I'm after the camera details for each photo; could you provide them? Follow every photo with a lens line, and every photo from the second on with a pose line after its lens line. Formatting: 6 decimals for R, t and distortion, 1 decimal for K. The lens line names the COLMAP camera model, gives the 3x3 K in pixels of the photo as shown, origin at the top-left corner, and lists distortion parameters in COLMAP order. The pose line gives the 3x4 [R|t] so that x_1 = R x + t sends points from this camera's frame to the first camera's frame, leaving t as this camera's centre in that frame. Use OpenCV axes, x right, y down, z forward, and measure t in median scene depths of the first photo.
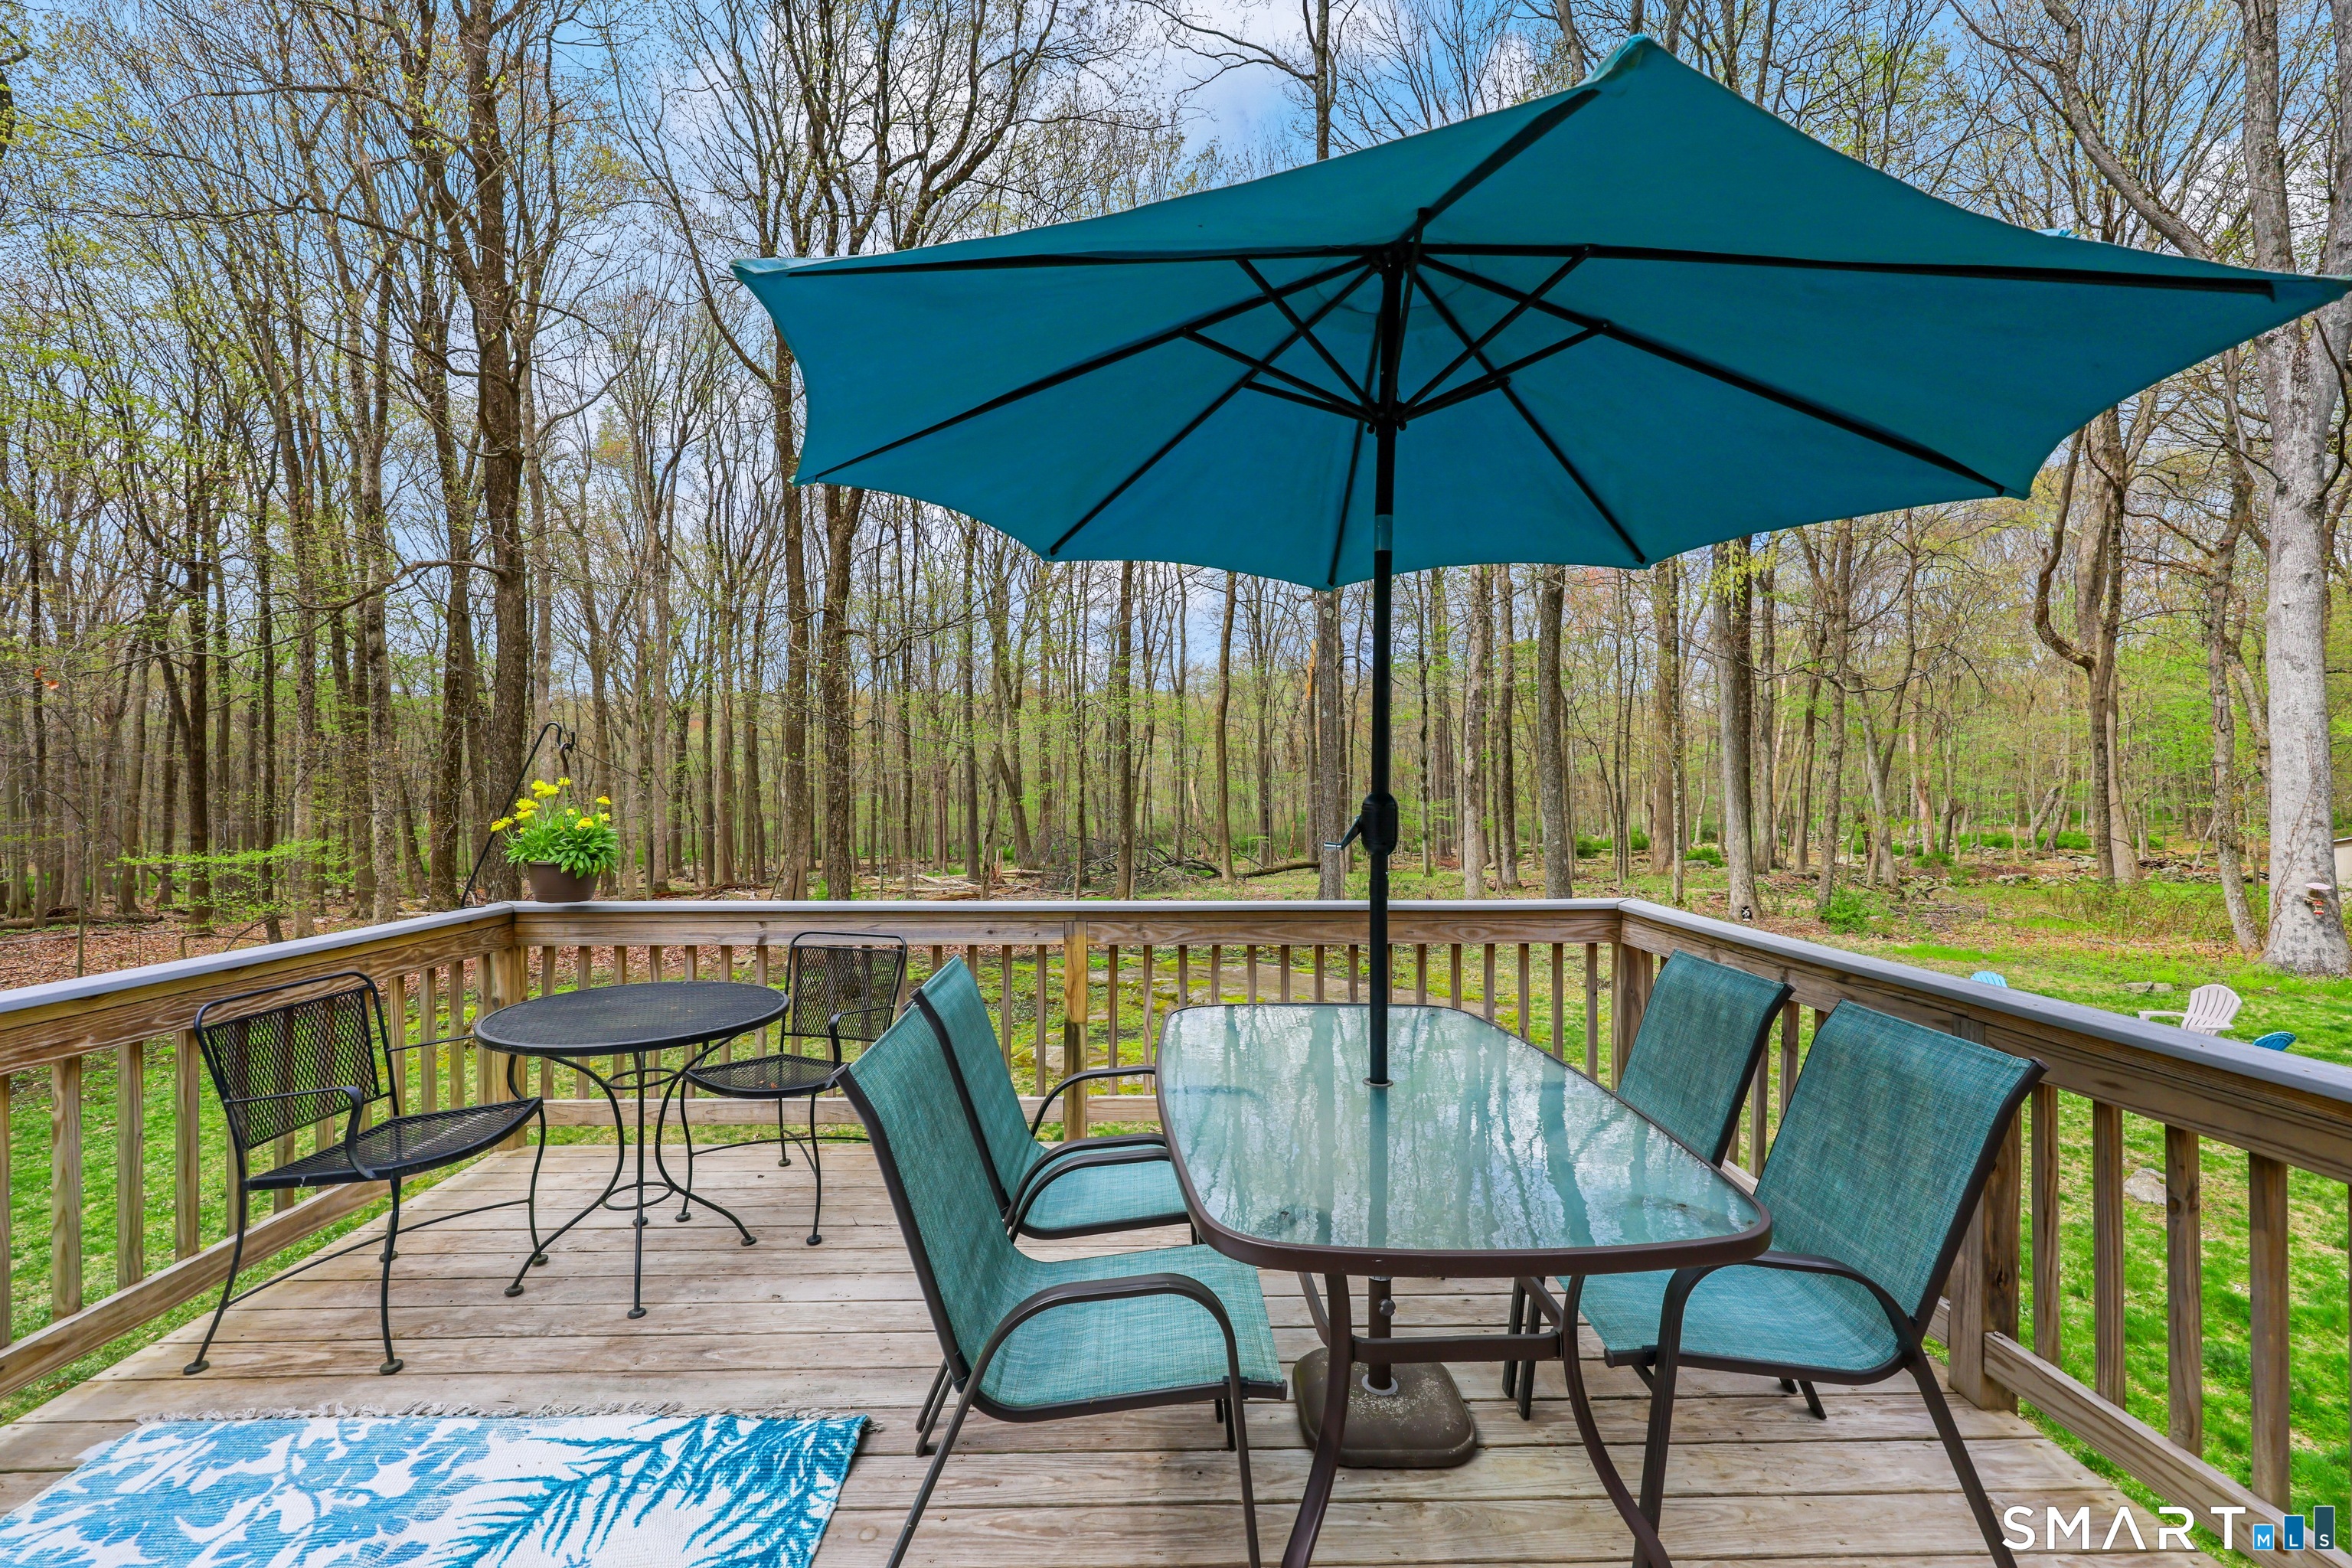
lens RADIAL K [[962.2, 0, 1164.8], [0, 962.2, 785.9], [0, 0, 1]] dist [0.007284, -0.000353]
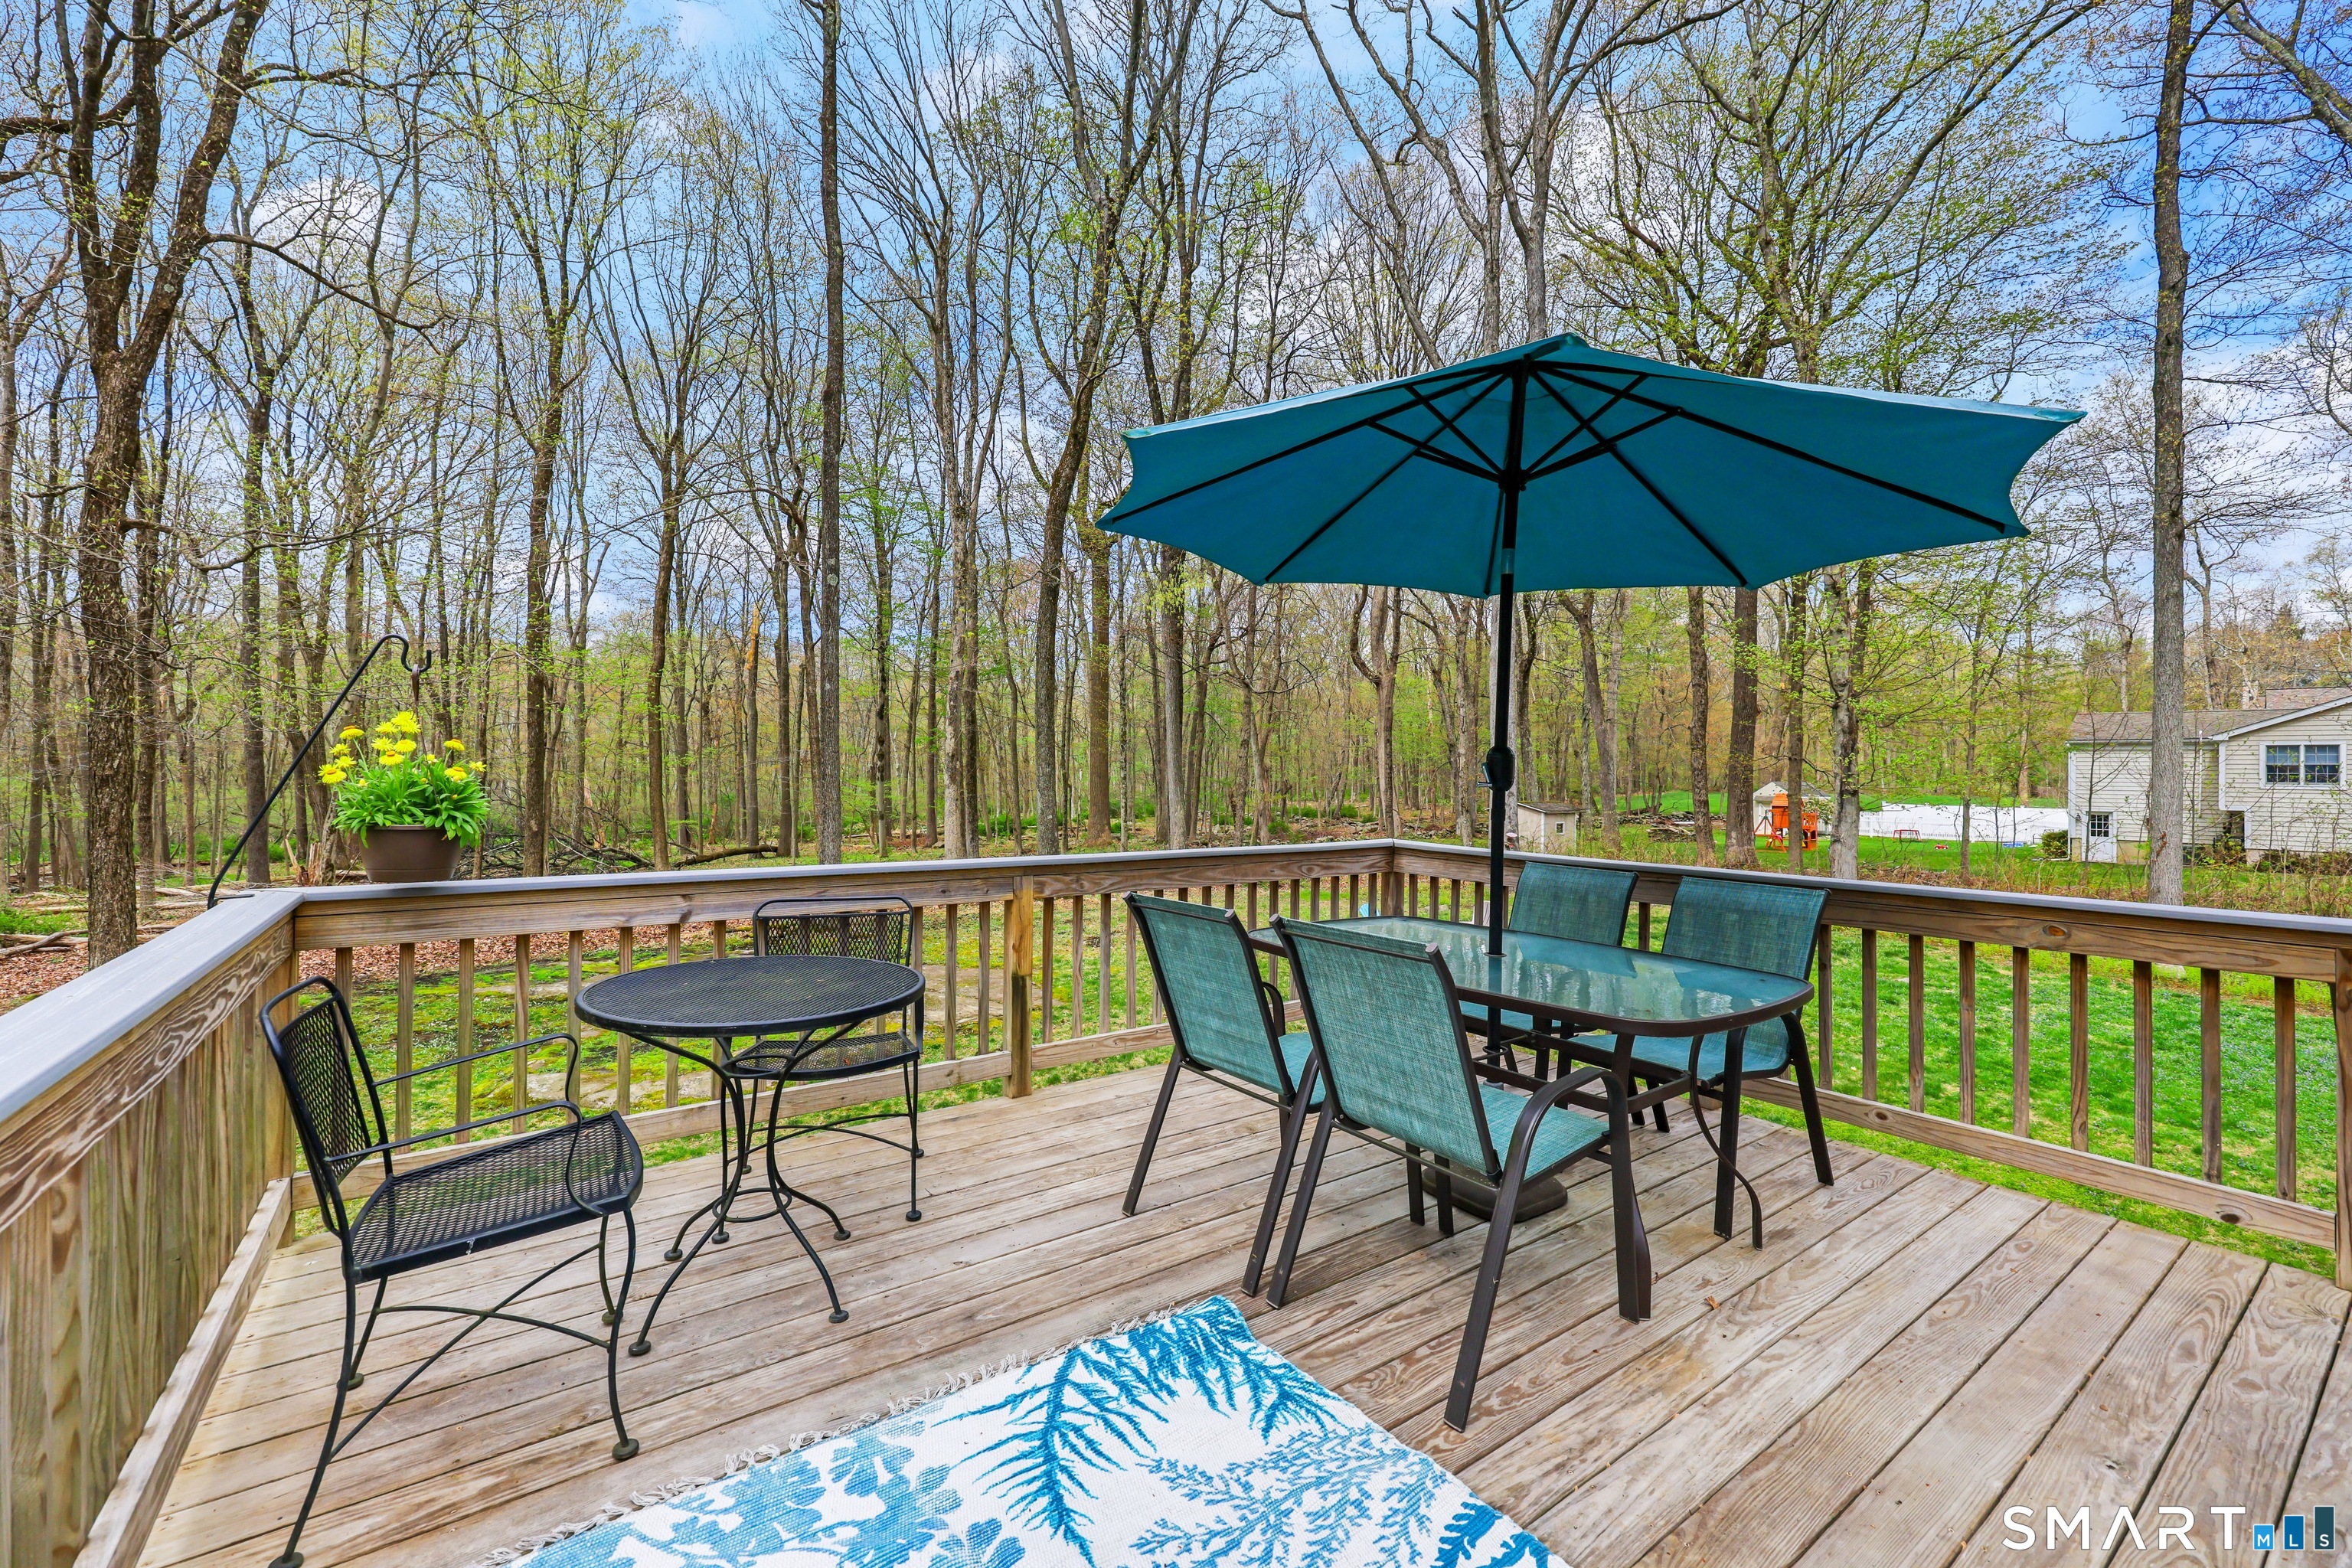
lens RADIAL K [[962.2, 0, 1209.5], [0, 962.2, 779.0], [0, 0, 1]] dist [0.007284, -0.000353]
pose [[0.820856, 0.006191, 0.571101, -0.950095], [-0.014821, 0.999835, 0.010464, 0.044837], [-0.570942, -0.017054, 0.820813, 0.103985]]
